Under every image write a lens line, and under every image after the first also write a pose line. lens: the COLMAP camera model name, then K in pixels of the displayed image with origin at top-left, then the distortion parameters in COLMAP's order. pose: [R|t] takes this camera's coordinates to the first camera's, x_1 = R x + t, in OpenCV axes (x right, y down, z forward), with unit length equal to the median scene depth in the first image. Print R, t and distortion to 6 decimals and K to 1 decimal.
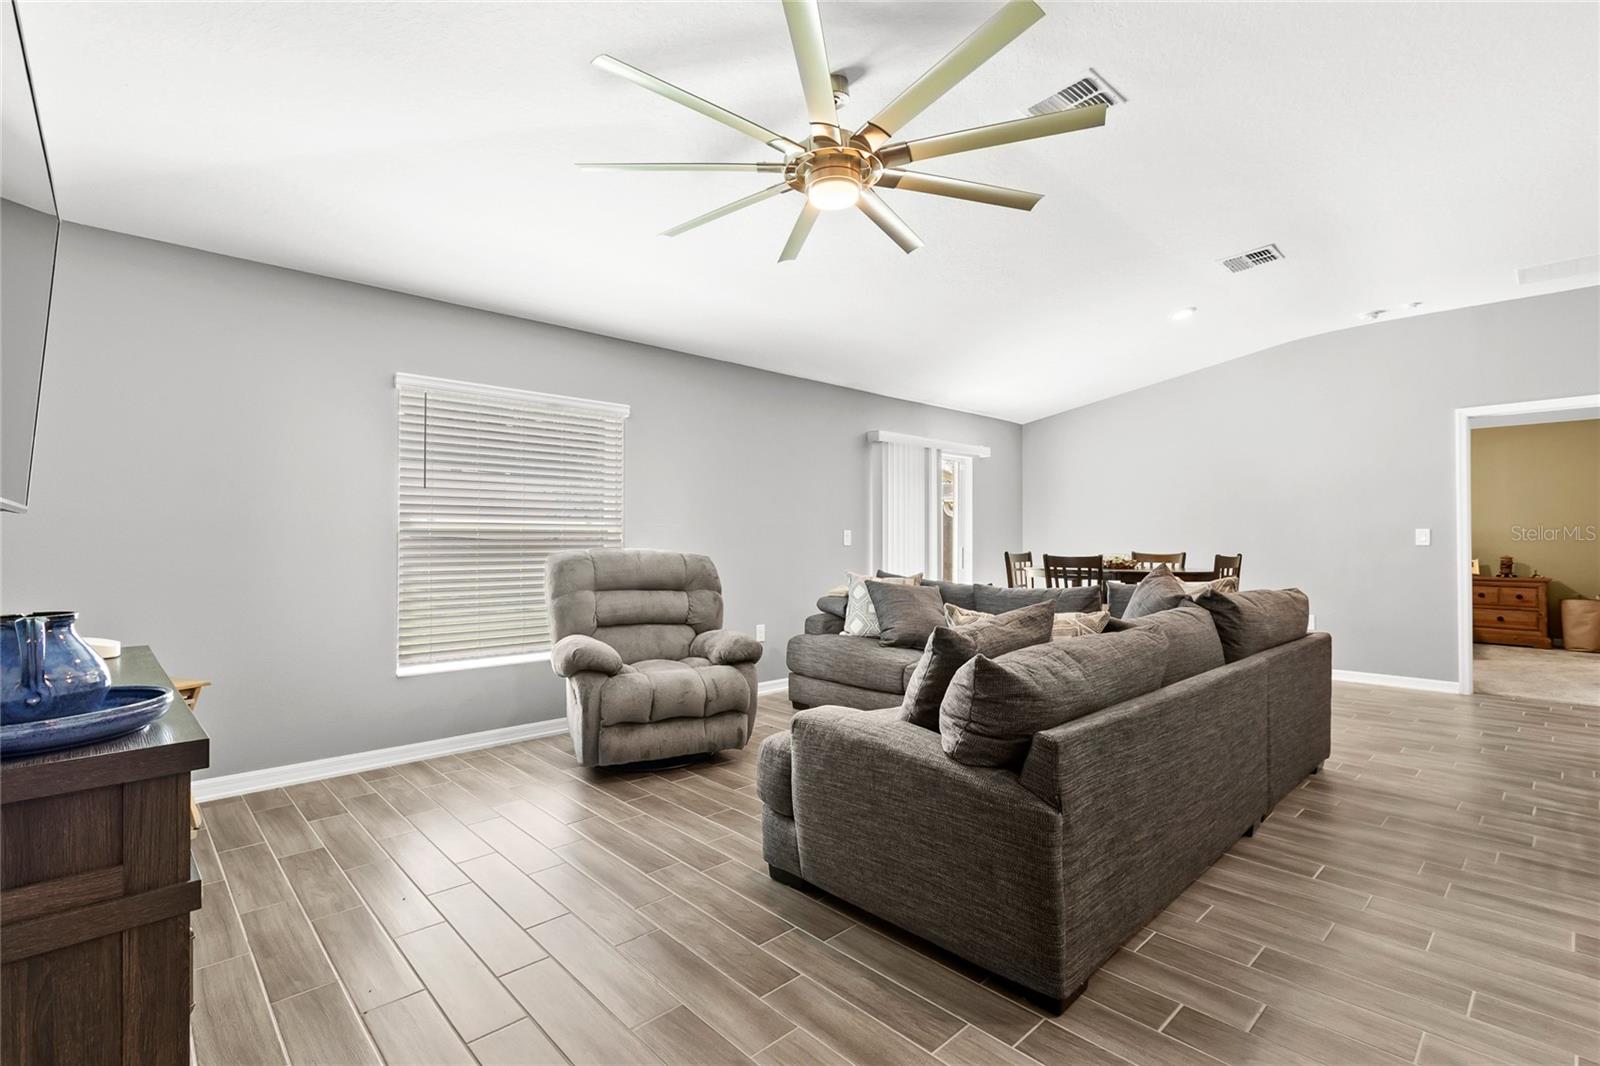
lens RADIAL K [[736.4, 0, 806.5], [0, 736.4, 528.2], [0, 0, 1]] dist [0.002865, 0.000765]
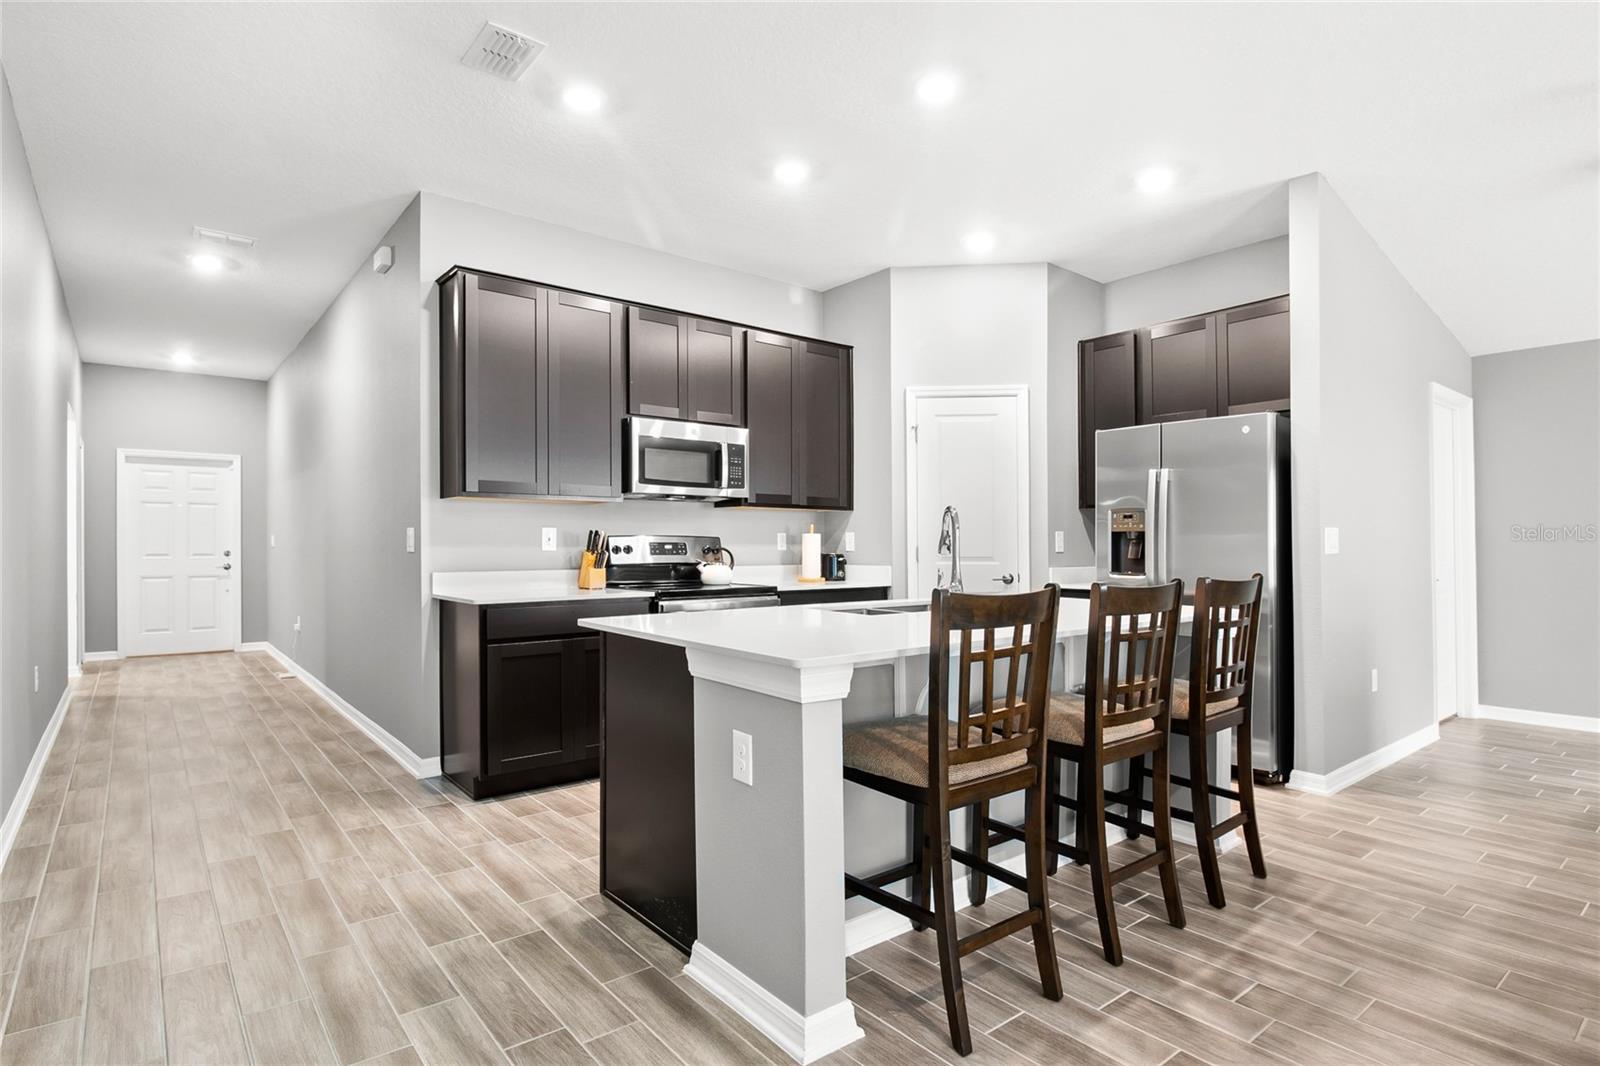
lens RADIAL K [[828.7, 0, 800.2], [0, 828.7, 543.2], [0, 0, 1]] dist [0.004822, -0.014340]
pose [[-0.997146, -0.001582, 0.075482, 1.167781], [-0.002869, 0.999852, -0.016945, 0.024811], [-0.075444, -0.017113, -0.997003, 1.538320]]
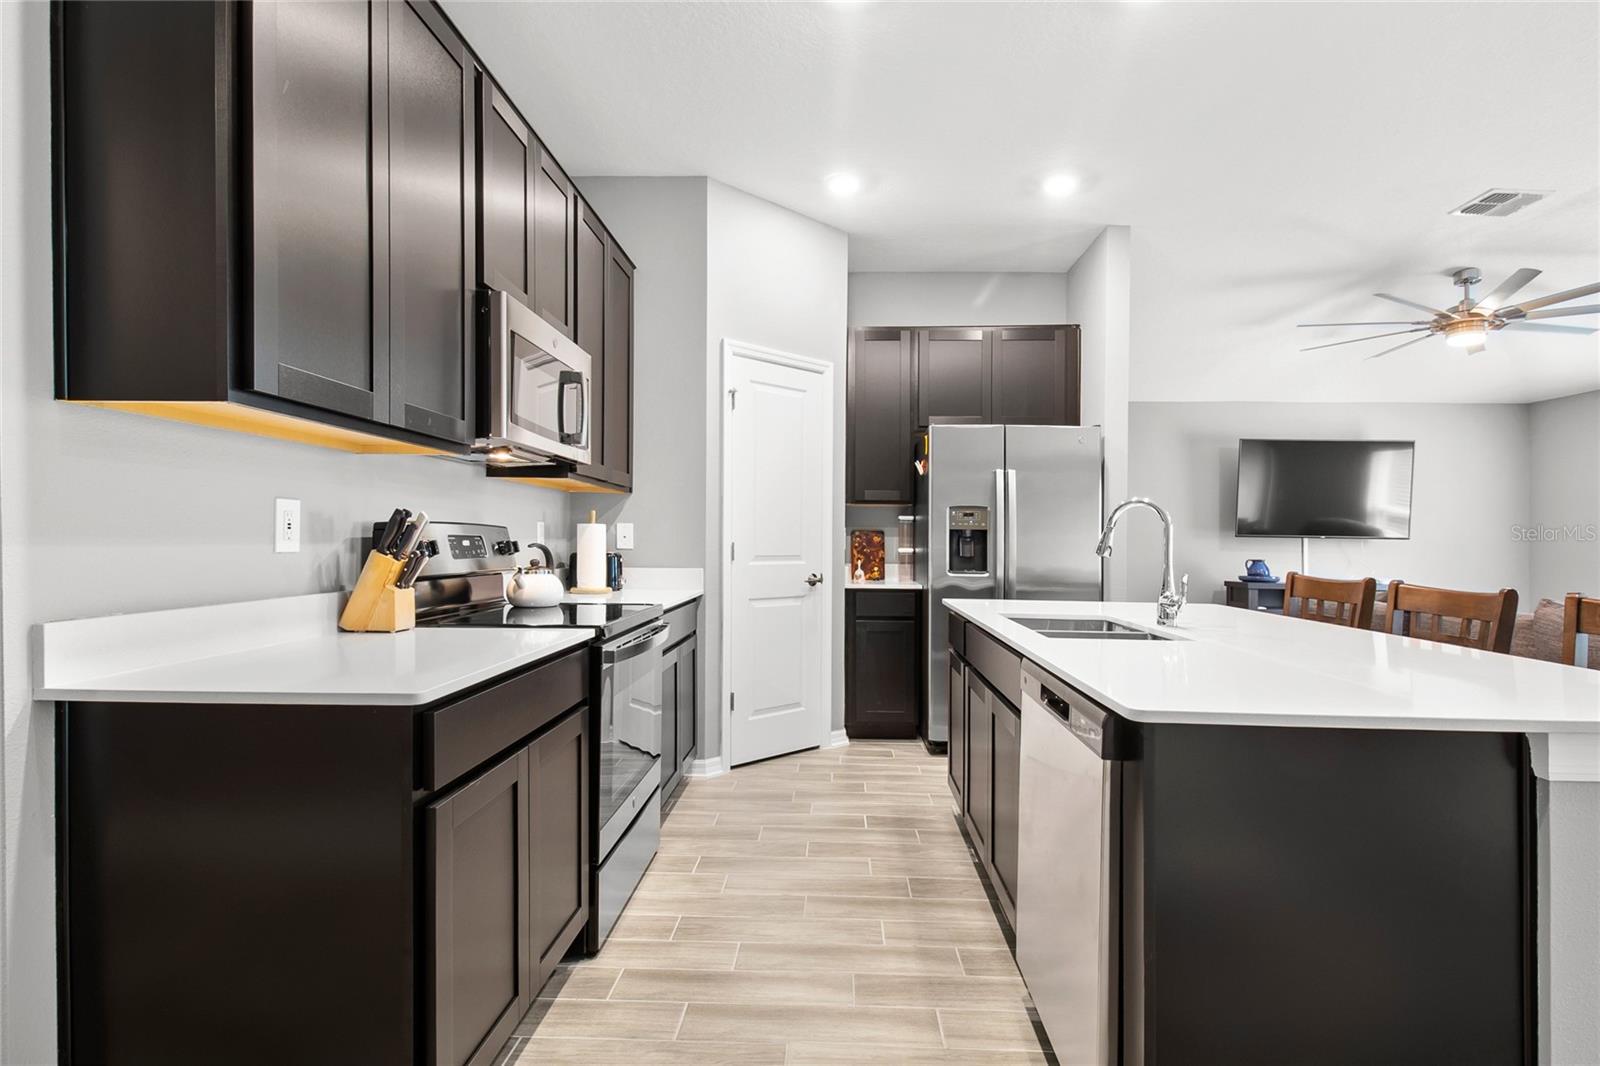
lens RADIAL K [[783.3, 0, 802.7], [0, 783.3, 553.6], [0, 0, 1]] dist [-0.017284, -0.000351]
pose [[-0.711777, 0.003550, -0.702396, 1.770197], [0.001023, 0.999991, 0.004017, 0.015241], [0.702404, 0.002140, -0.711775, 0.912728]]
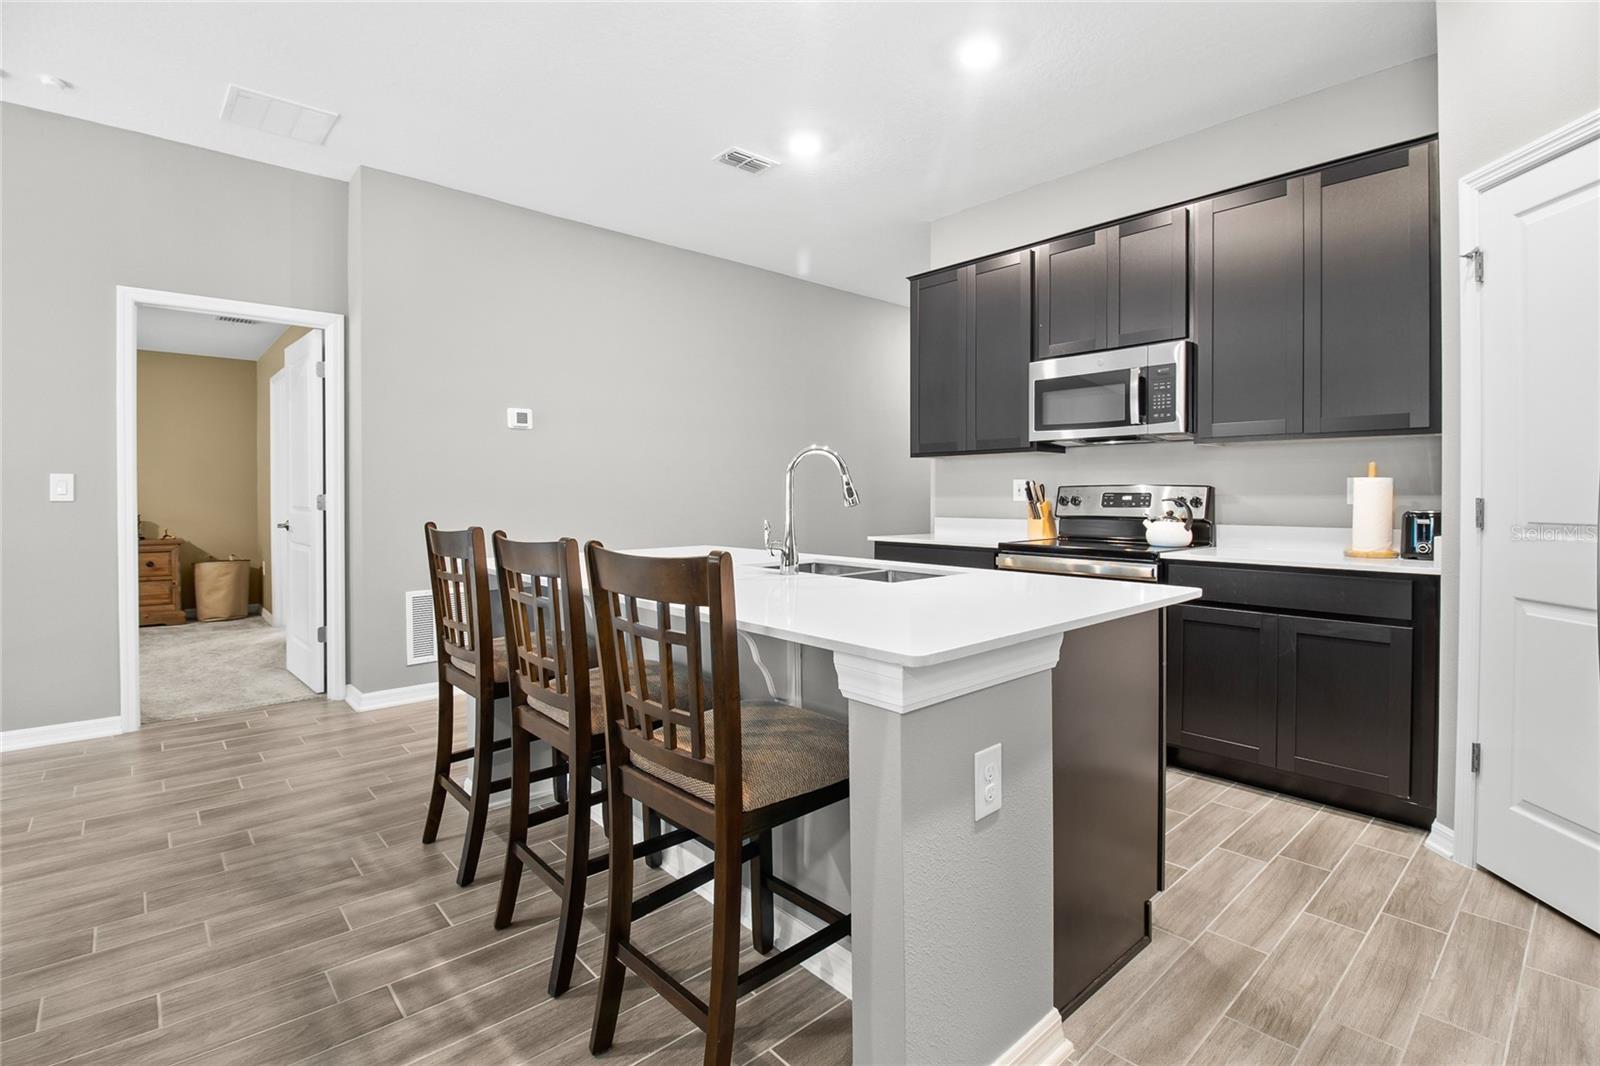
lens RADIAL K [[746.1, 0, 781.3], [0, 746.1, 503.7], [0, 0, 1]] dist [-0.021367, -0.000238]
pose [[0.031908, -0.011899, 0.999420, 0.422594], [-0.017746, 0.999765, 0.012470, 0.011933], [-0.999333, -0.018134, 0.031690, 0.642282]]
